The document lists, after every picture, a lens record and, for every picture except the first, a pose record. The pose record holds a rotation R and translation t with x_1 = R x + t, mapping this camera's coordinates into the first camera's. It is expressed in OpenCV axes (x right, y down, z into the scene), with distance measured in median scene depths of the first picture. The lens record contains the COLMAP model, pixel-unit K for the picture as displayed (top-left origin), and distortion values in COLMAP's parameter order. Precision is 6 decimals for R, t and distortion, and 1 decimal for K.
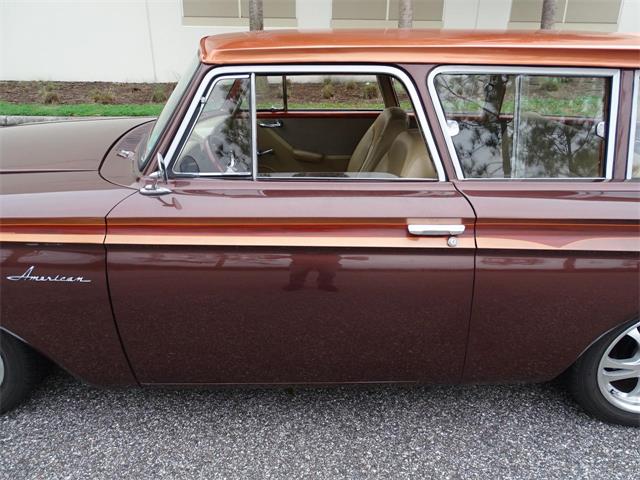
lens RADIAL K [[480.4, 0, 320.7], [0, 480.4, 238.3], [0, 0, 1]] dist [0.006121, 0.002596]
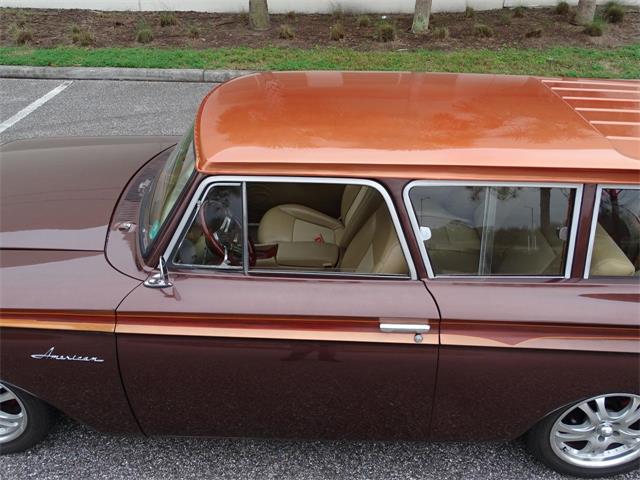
lens RADIAL K [[549.8, 0, 320.0], [0, 549.8, 240.0], [0, 0, 1]] dist [0.009674, 0.004255]
pose [[0.999623, 0.021462, -0.017117, 0.049989], [-0.018939, 0.990537, 0.135935, -0.343649], [0.019872, -0.135560, 0.990570, -0.228077]]
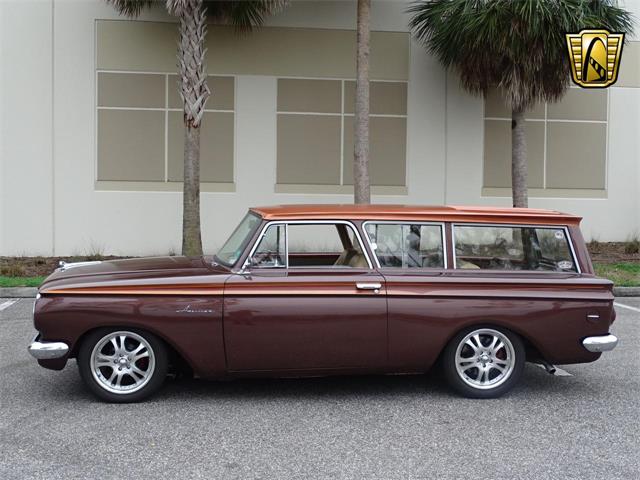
lens RADIAL K [[902.0, 0, 320.0], [0, 902.0, 240.0], [0, 0, 1]] dist [-0.005382, -0.026731]
pose [[0.994694, -0.002254, 0.102856, -0.377807], [0.037526, 0.938833, -0.342323, 1.074103], [-0.095793, 0.344366, 0.933936, -2.671816]]
